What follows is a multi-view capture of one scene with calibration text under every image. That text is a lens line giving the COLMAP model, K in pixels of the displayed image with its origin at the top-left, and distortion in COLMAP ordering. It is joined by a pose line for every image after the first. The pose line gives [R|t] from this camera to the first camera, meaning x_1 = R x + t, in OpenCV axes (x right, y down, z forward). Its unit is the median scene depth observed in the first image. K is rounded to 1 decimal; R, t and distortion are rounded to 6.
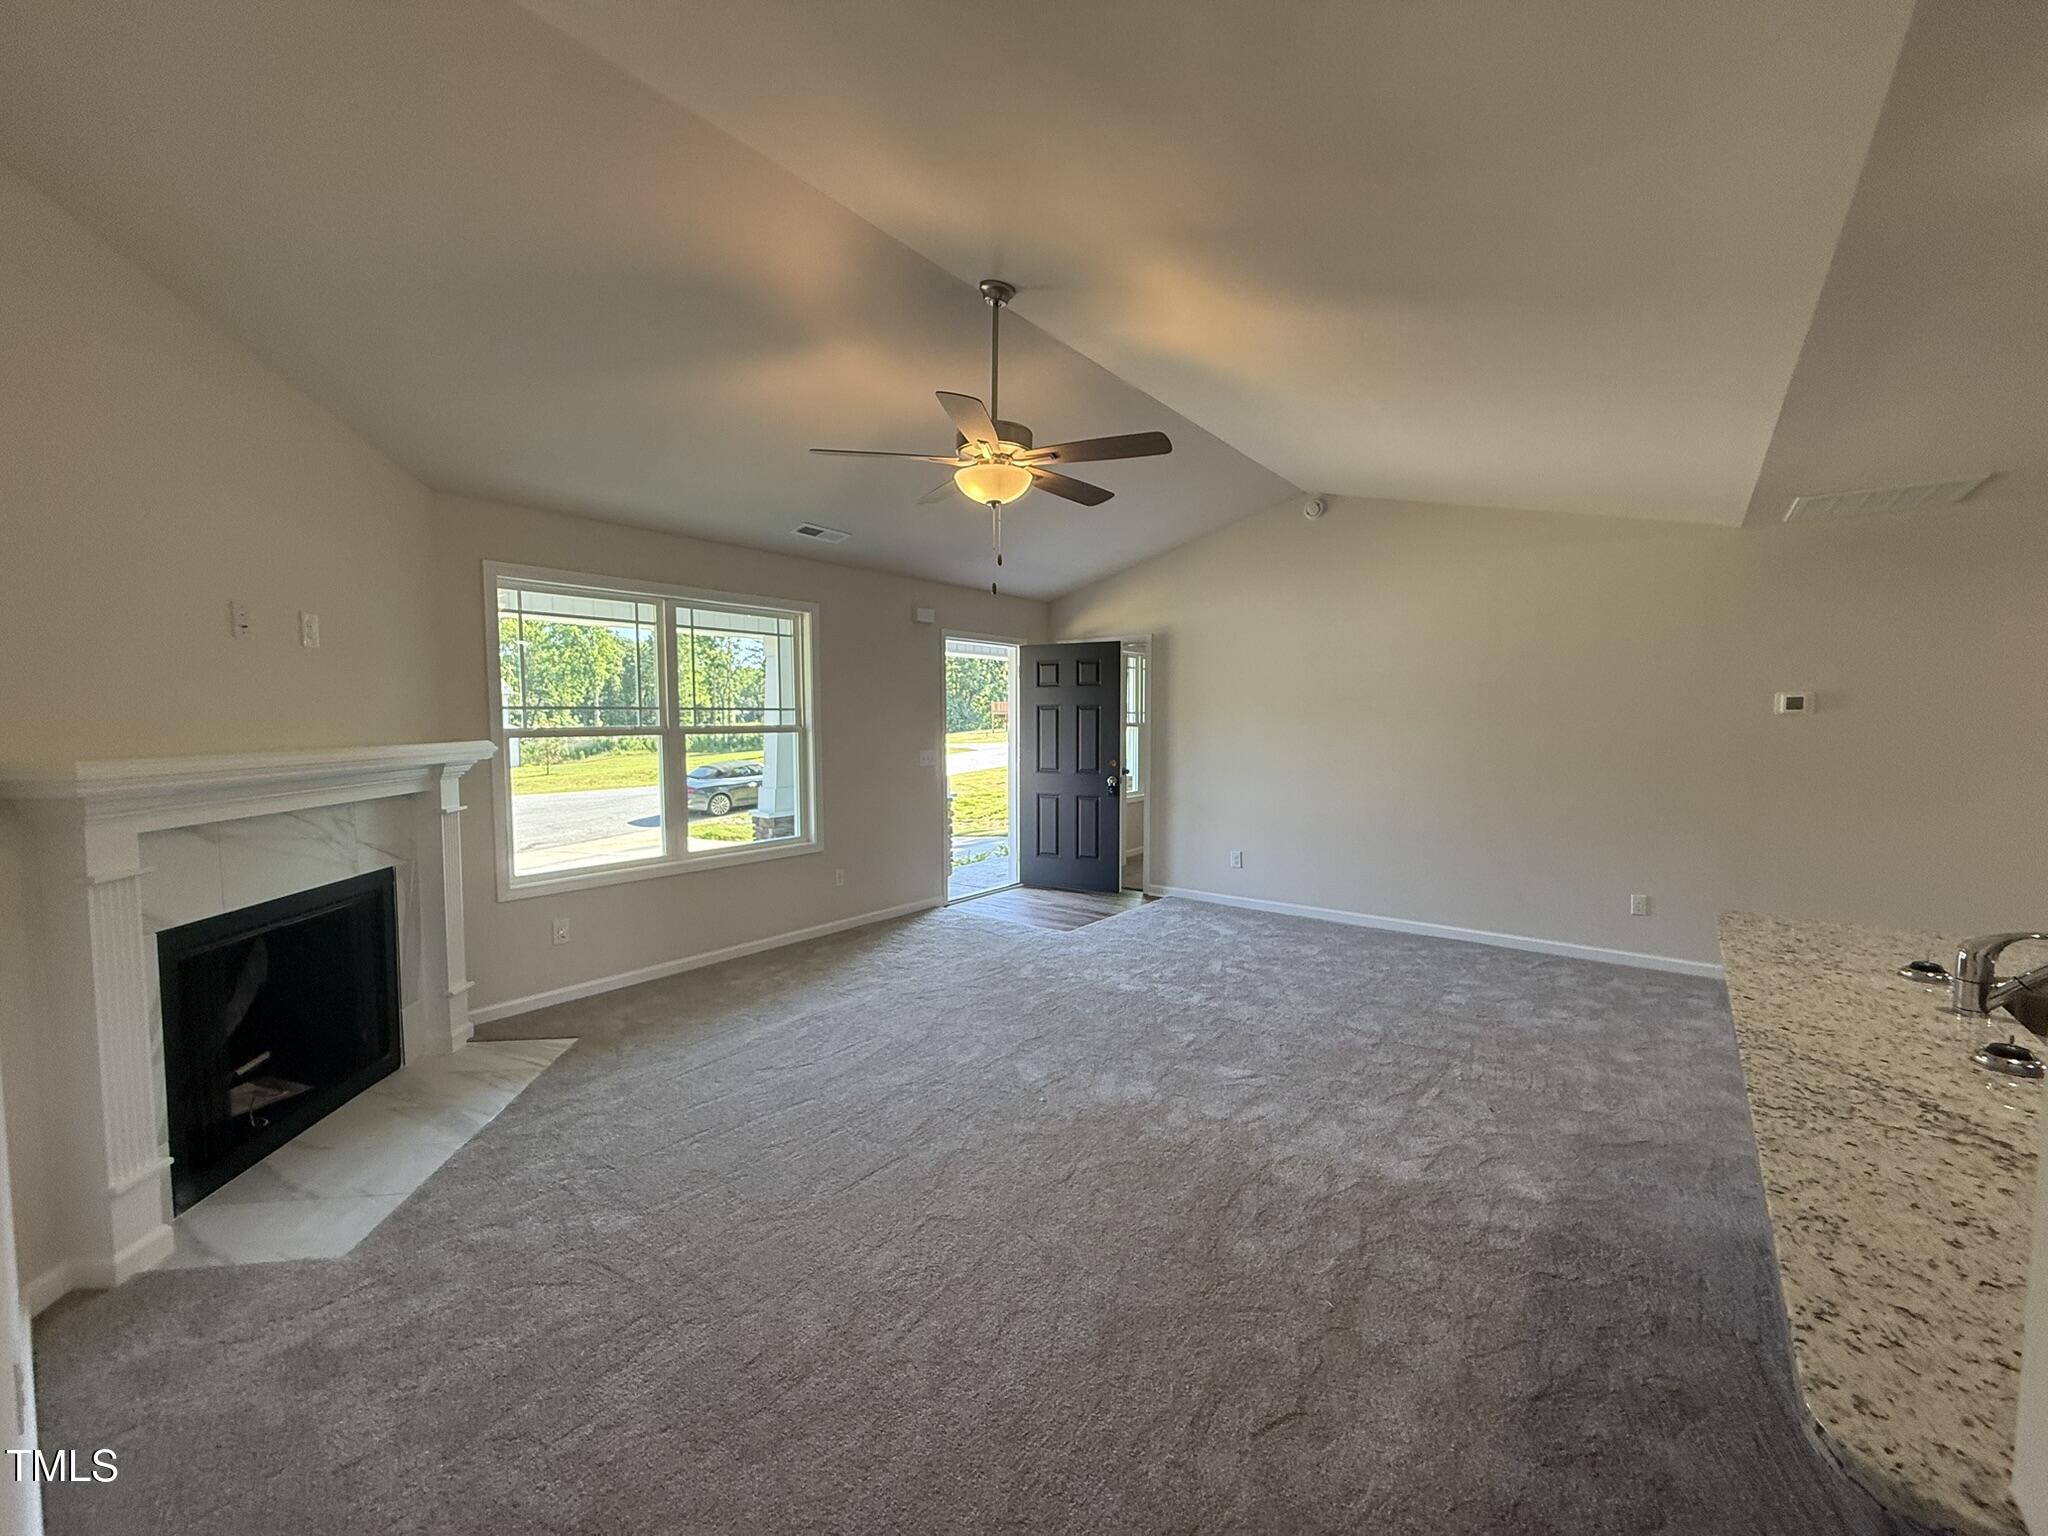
lens RADIAL K [[815.0, 0, 1023.1], [0, 815.0, 773.5], [0, 0, 1]] dist [-0.000037, -0.000763]
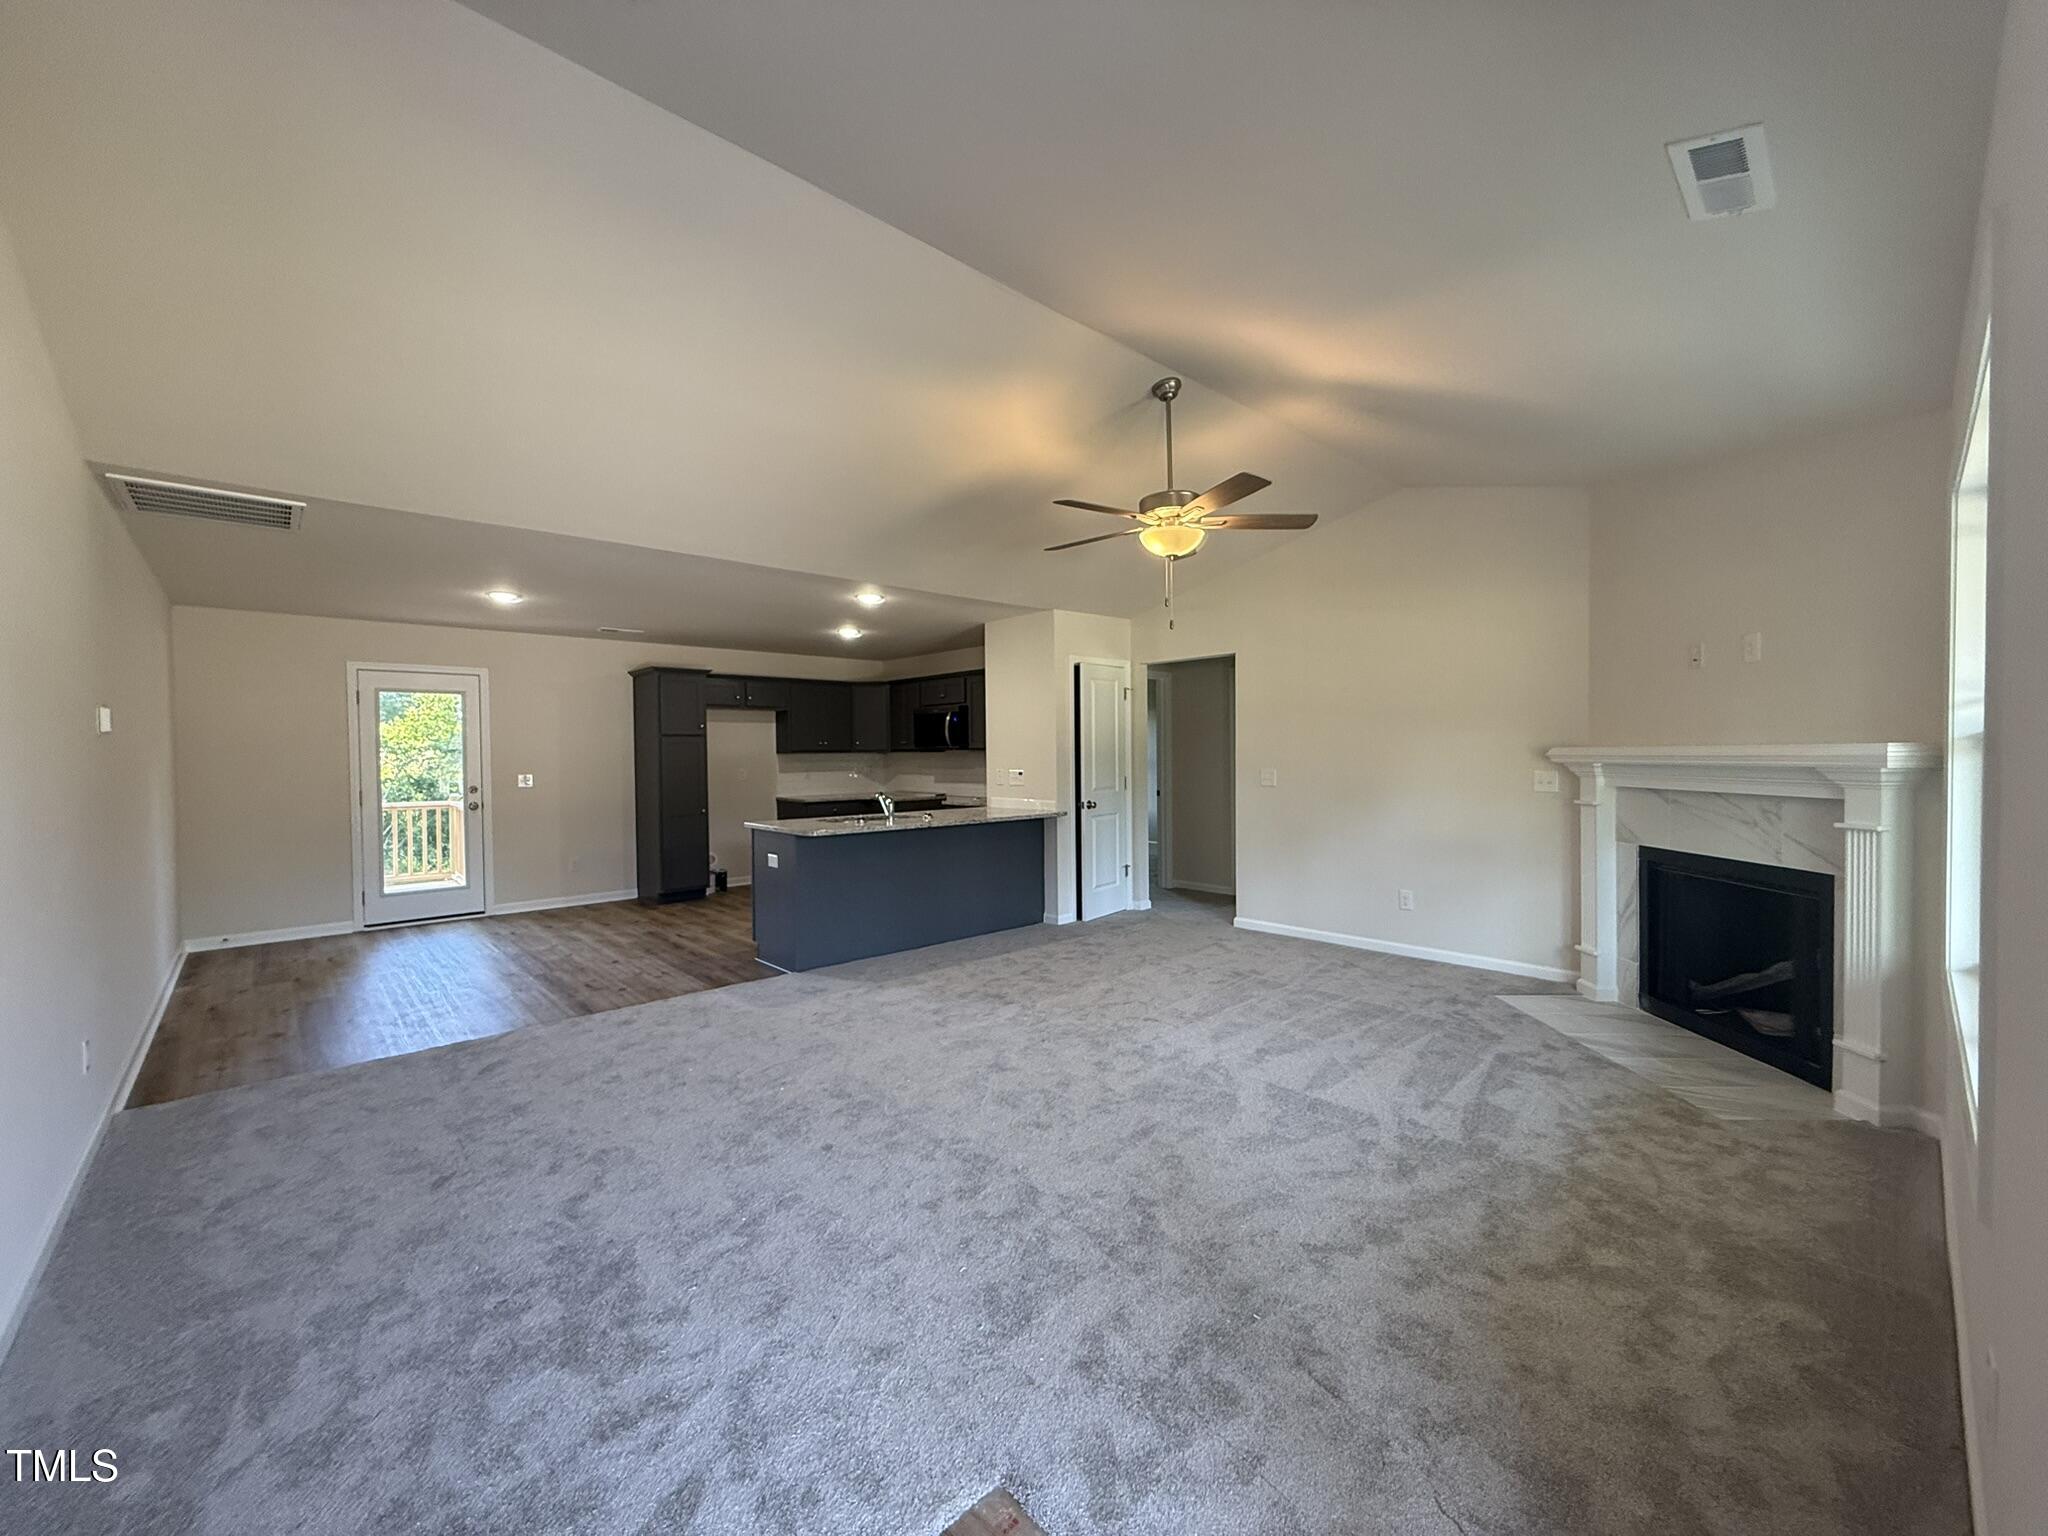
lens RADIAL K [[815.0, 0, 1019.7], [0, 815.0, 768.4], [0, 0, 1]] dist [-0.000037, -0.000763]
pose [[-0.988228, 0.010795, 0.152606, 0.007204], [0.024316, 0.995910, 0.087016, -0.101728], [-0.151043, 0.089703, -0.984449, 1.852983]]
